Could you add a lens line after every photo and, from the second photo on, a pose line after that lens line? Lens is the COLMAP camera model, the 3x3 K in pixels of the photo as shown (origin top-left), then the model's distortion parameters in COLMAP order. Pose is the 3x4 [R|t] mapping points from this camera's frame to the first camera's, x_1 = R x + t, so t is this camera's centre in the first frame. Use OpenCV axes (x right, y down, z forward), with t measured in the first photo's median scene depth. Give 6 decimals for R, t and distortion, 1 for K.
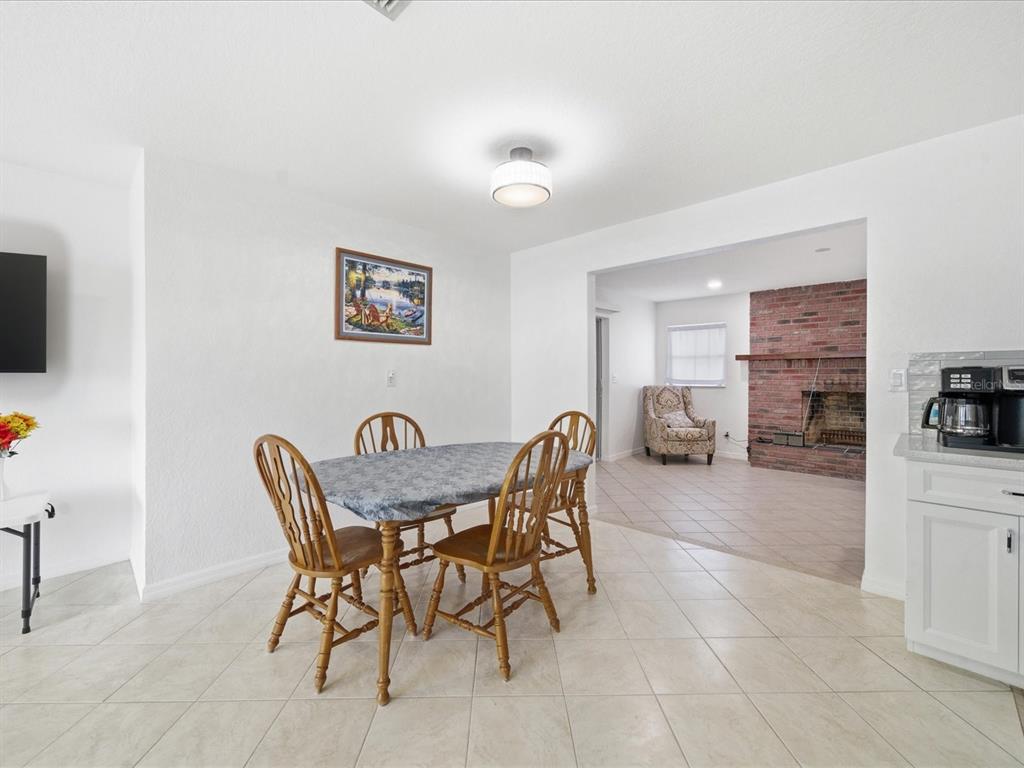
lens RADIAL K [[420.2, 0, 522.4], [0, 420.2, 377.1], [0, 0, 1]] dist [0.000573, 0.000044]
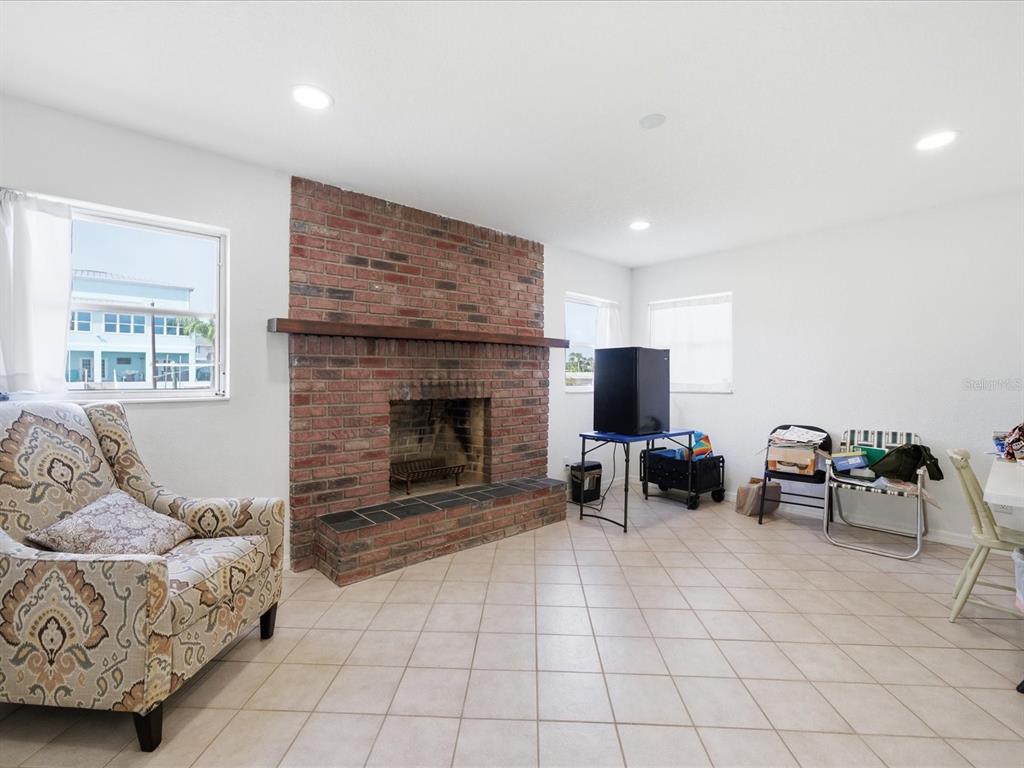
lens RADIAL K [[477.0, 0, 513.7], [0, 477.0, 370.3], [0, 0, 1]] dist [0.003254, 0.000466]
pose [[0.104061, 0.010719, 0.994513, 0.088693], [0.003560, 0.999931, -0.011150, 0.003184], [-0.994565, 0.004701, 0.104016, 0.769040]]
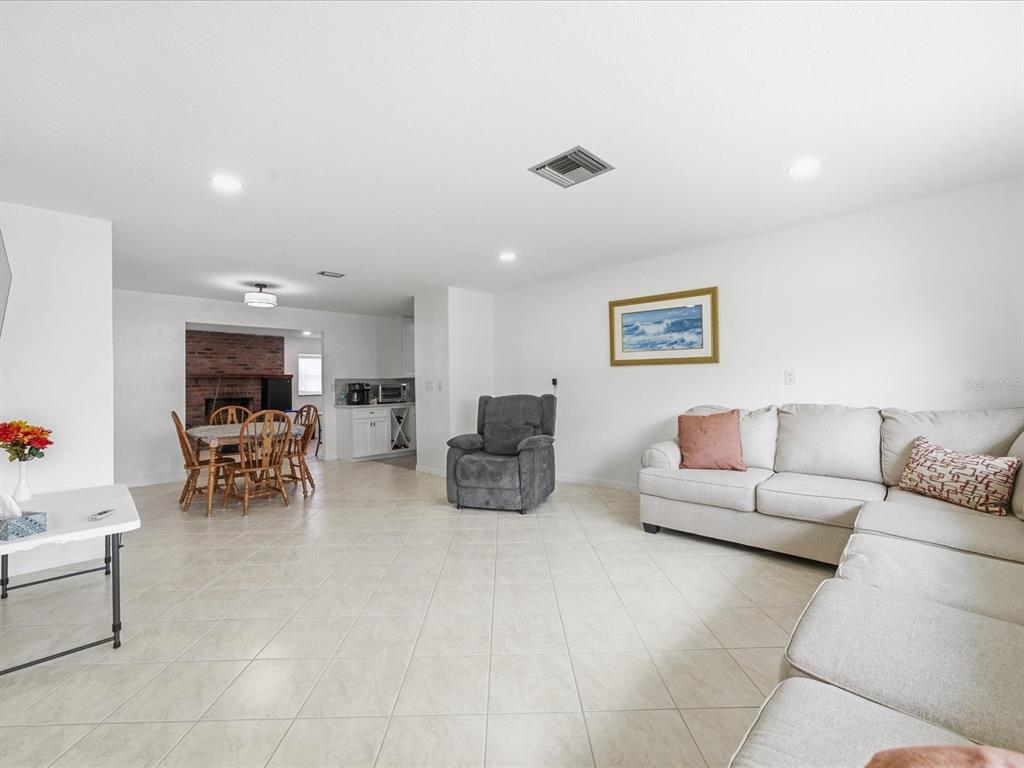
lens RADIAL K [[460.5, 0, 517.0], [0, 460.5, 387.3], [0, 0, 1]] dist [0.015146, 0.000407]
pose [[0.014735, -0.000627, 0.999891, -1.010704], [0.019421, 0.999811, 0.000341, 0.013166], [-0.999703, 0.019414, 0.014744, -0.174495]]
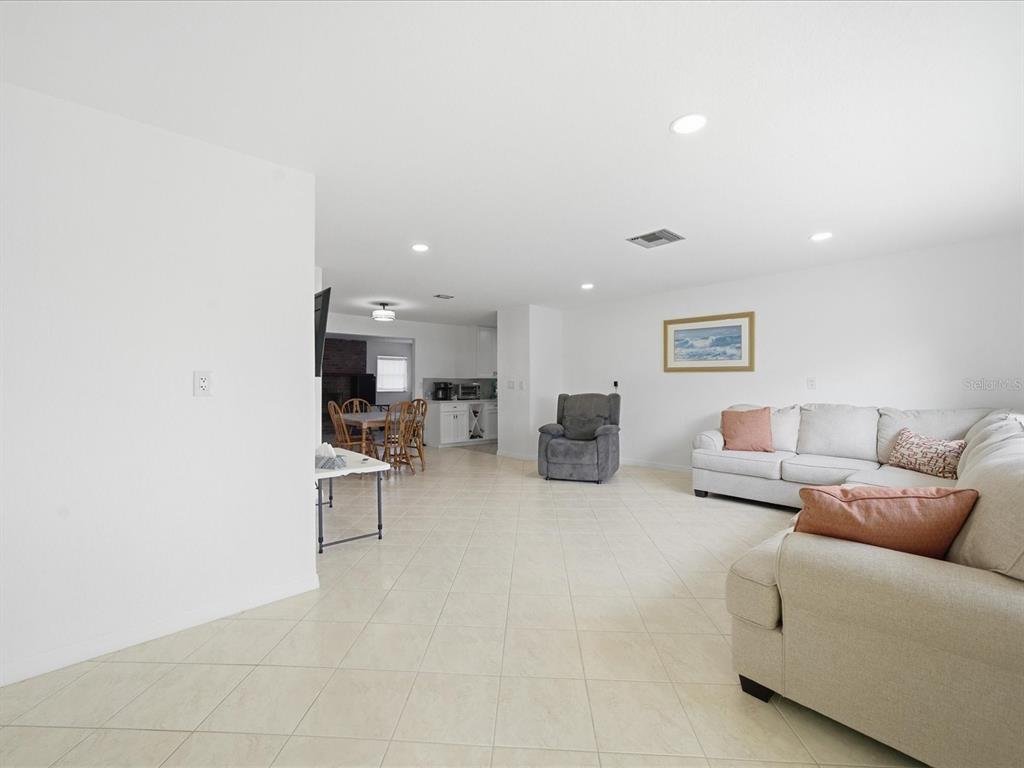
lens RADIAL K [[460.5, 0, 517.0], [0, 460.5, 387.3], [0, 0, 1]] dist [0.015146, 0.000407]
pose [[0.066535, 0.004917, 0.997772, -1.265170], [0.001646, 0.999986, -0.005038, 0.018212], [-0.997783, 0.001978, 0.066526, -0.055542]]
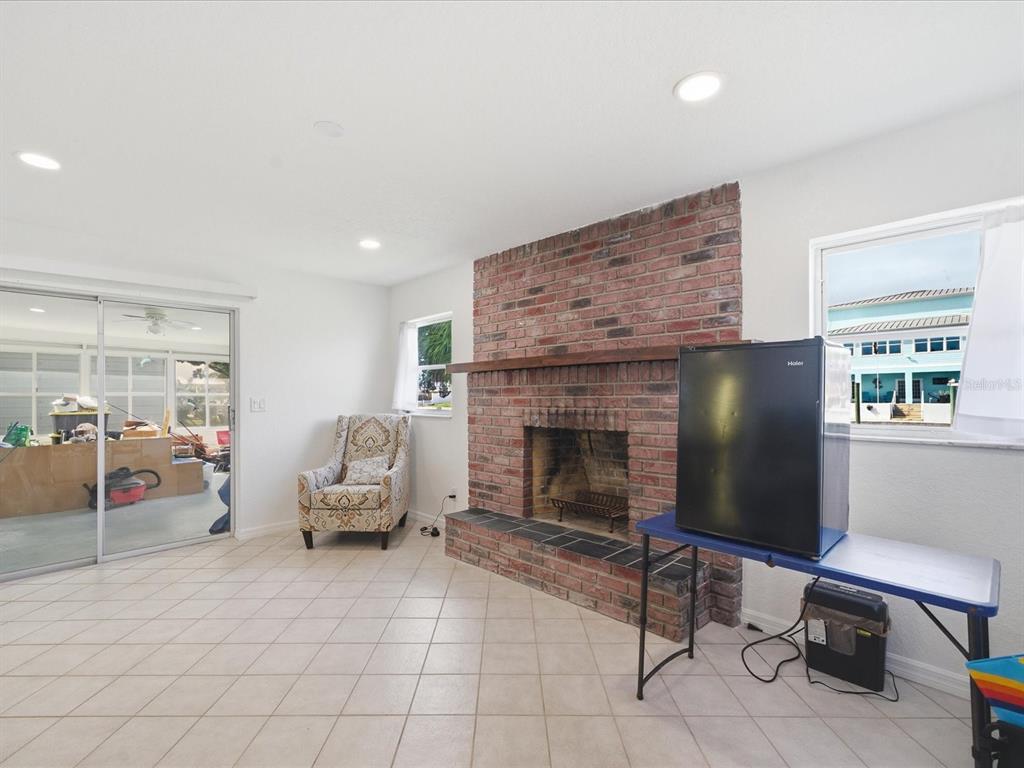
lens RADIAL K [[500.4, 0, 510.0], [0, 500.4, 396.3], [0, 0, 1]] dist [-0.023160, 0.000149]
pose [[0.998310, -0.004203, -0.057969, 0.671817], [0.003872, 0.999976, -0.005823, -0.002615], [0.057992, 0.005588, 0.998301, 0.311205]]
